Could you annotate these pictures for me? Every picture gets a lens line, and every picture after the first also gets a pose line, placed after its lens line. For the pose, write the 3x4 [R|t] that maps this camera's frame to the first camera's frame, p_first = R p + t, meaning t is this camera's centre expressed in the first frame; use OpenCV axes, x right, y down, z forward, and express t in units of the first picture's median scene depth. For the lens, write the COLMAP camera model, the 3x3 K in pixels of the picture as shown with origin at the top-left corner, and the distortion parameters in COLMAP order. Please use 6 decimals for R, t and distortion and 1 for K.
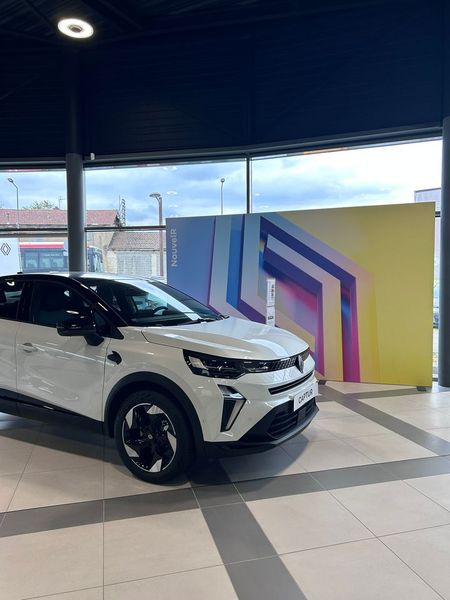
lens RADIAL K [[448.5, 0, 225.0], [0, 448.5, 300.0], [0, 0, 1]] dist [0.009395, 0.003930]
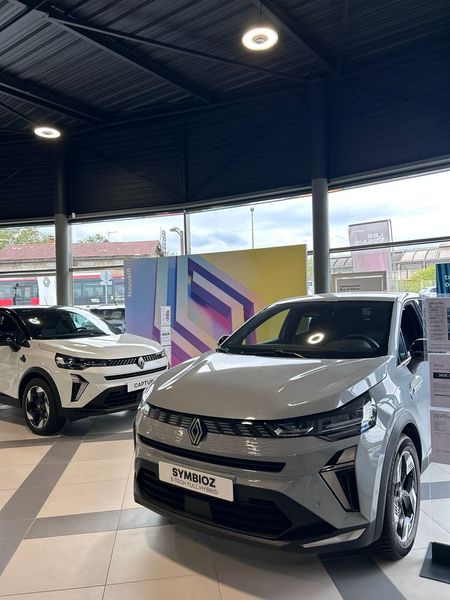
lens RADIAL K [[437.6, 0, 225.0], [0, 437.6, 300.0], [0, 0, 1]] dist [-0.006286, -0.009469]
pose [[0.993010, -0.022545, -0.115860, 0.381366], [0.016769, 0.998579, -0.050590, 0.004527], [0.116836, 0.048293, 0.991976, -0.282287]]
